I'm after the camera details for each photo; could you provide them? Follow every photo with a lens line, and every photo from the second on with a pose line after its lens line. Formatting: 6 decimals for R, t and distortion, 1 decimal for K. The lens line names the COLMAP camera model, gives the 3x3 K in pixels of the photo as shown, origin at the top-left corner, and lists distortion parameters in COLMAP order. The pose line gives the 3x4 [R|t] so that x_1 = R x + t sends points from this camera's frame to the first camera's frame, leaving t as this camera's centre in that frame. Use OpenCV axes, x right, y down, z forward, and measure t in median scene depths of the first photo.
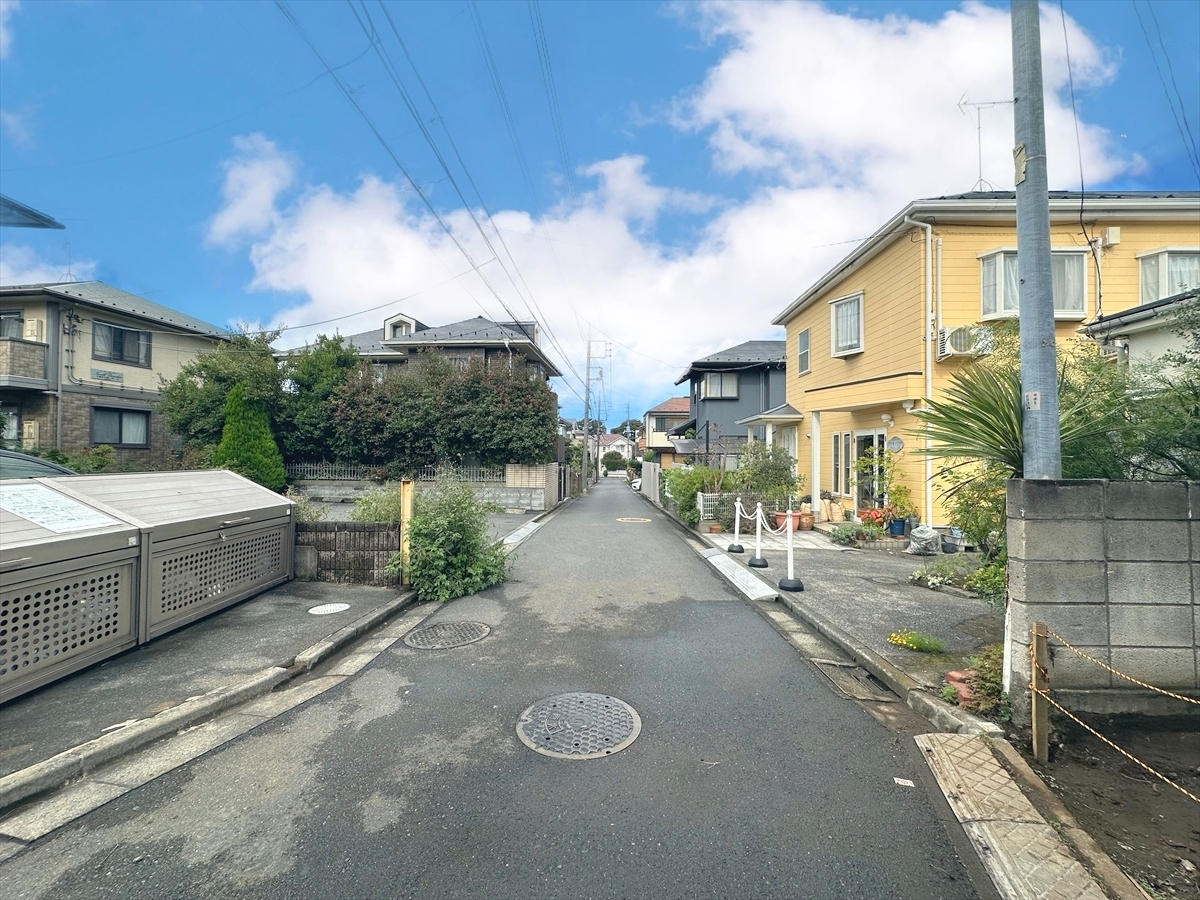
lens RADIAL K [[478.5, 0, 599.8], [0, 478.5, 449.7], [0, 0, 1]] dist [-0.002034, 0.000880]
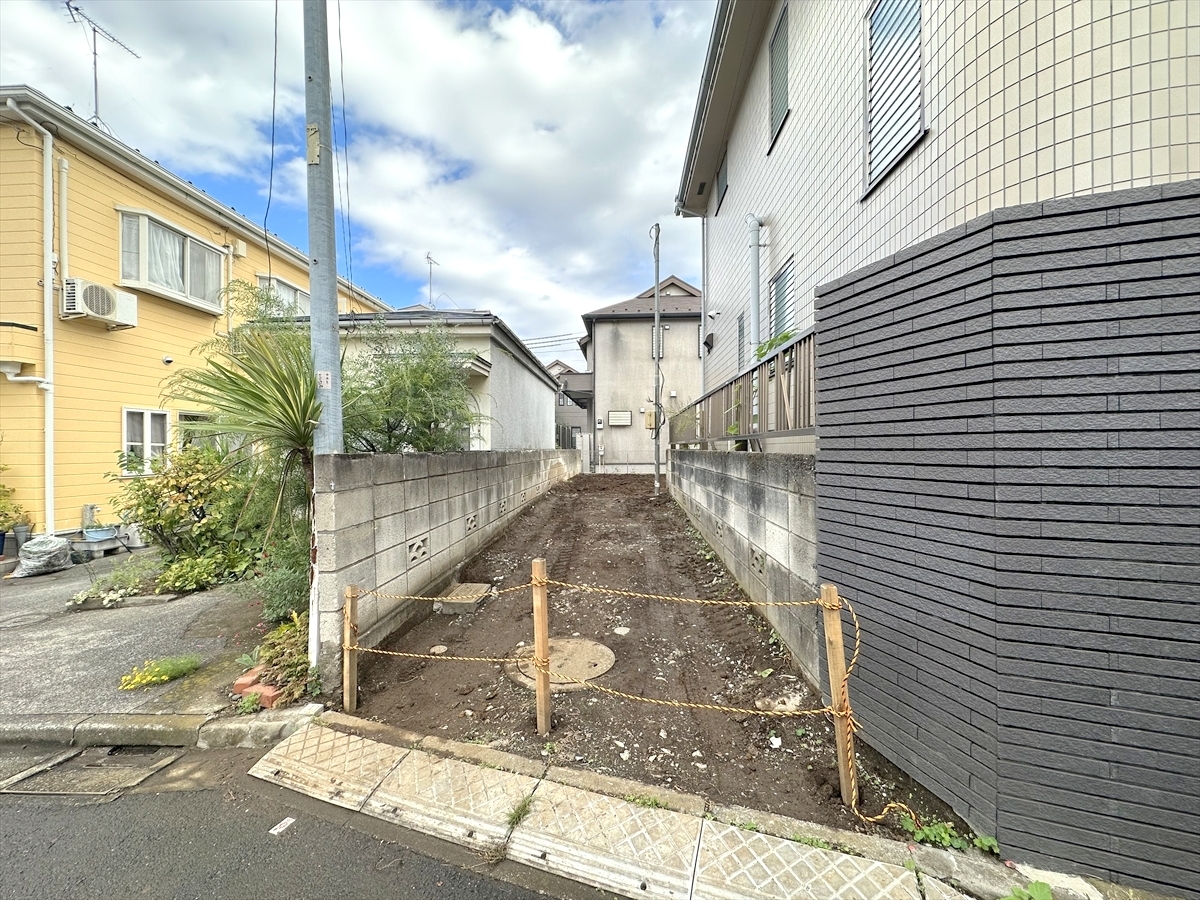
lens RADIAL K [[478.5, 0, 600.4], [0, 478.5, 448.3], [0, 0, 1]] dist [-0.002034, 0.000880]
pose [[0.028863, -0.007691, 0.999554, -0.058751], [-0.008844, 0.999929, 0.007949, 0.015520], [-0.999544, -0.009069, 0.028793, 0.165405]]
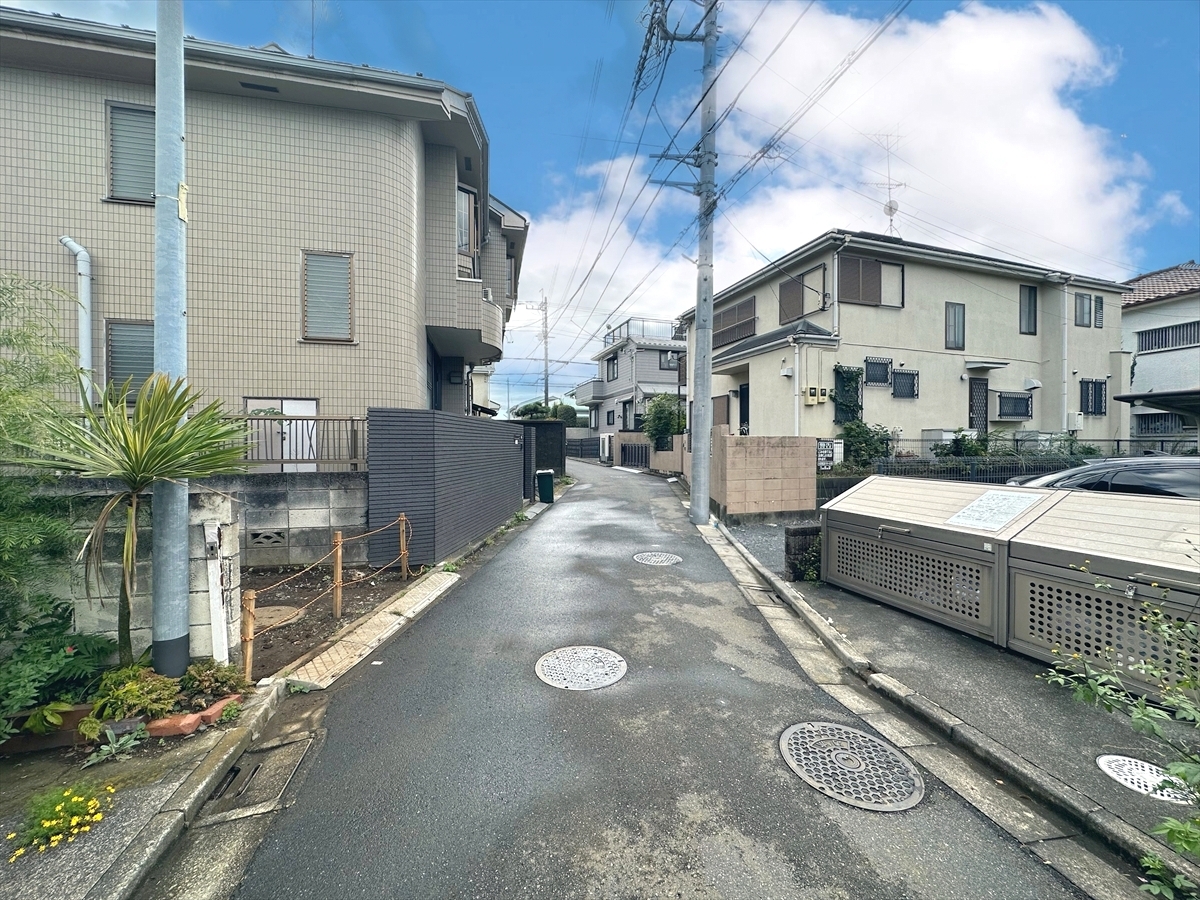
lens RADIAL K [[478.5, 0, 602.7], [0, 478.5, 449.8], [0, 0, 1]] dist [-0.002034, 0.000880]
pose [[-0.965263, -0.003003, -0.261263, 0.116624], [-0.001890, 0.999988, -0.004511, -0.018939], [0.261273, -0.003860, -0.965257, 1.065370]]
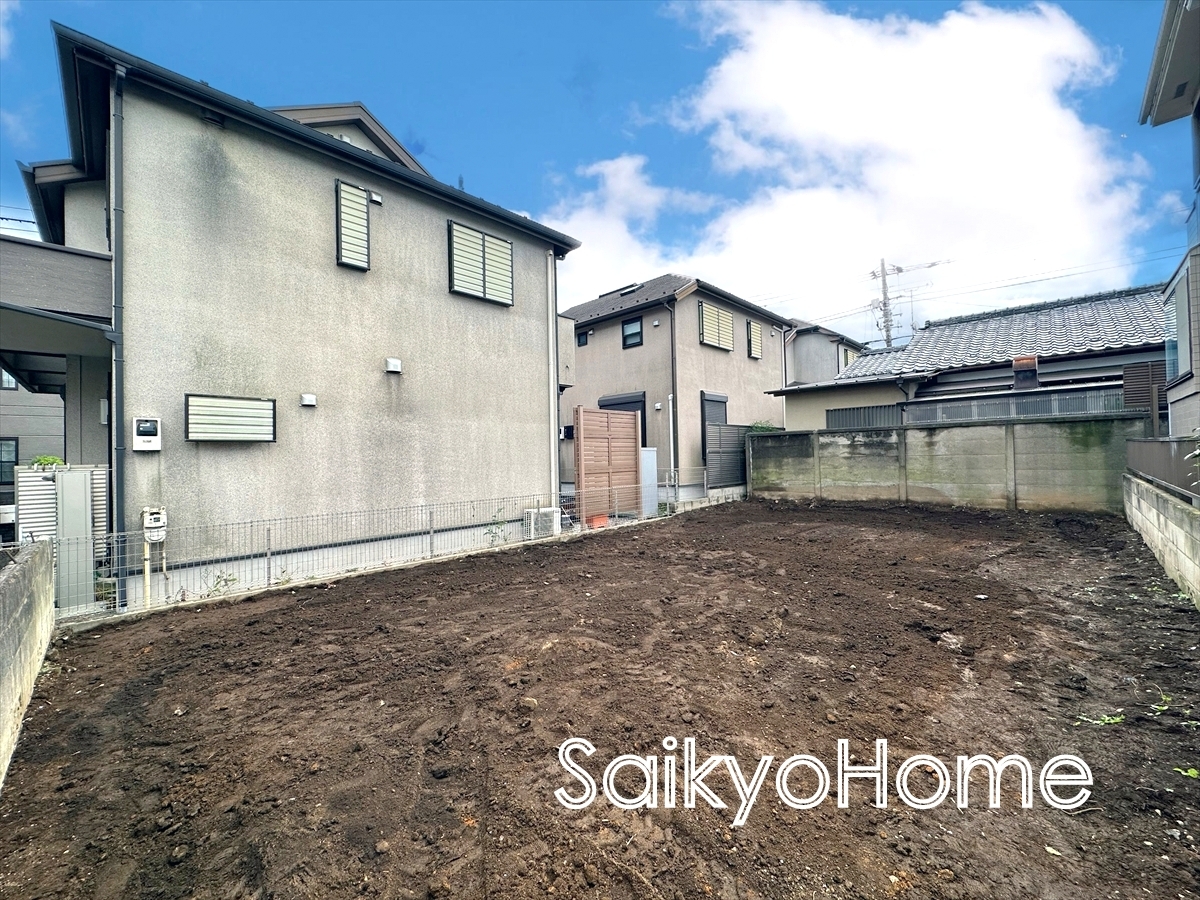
lens RADIAL K [[478.5, 0, 600.1], [0, 478.5, 452.2], [0, 0, 1]] dist [-0.002034, 0.000880]
pose [[-0.727364, 0.015541, 0.686076, 1.784948], [0.007546, 0.999864, -0.014649, -0.065855], [-0.686211, -0.005478, -0.727382, 0.329336]]
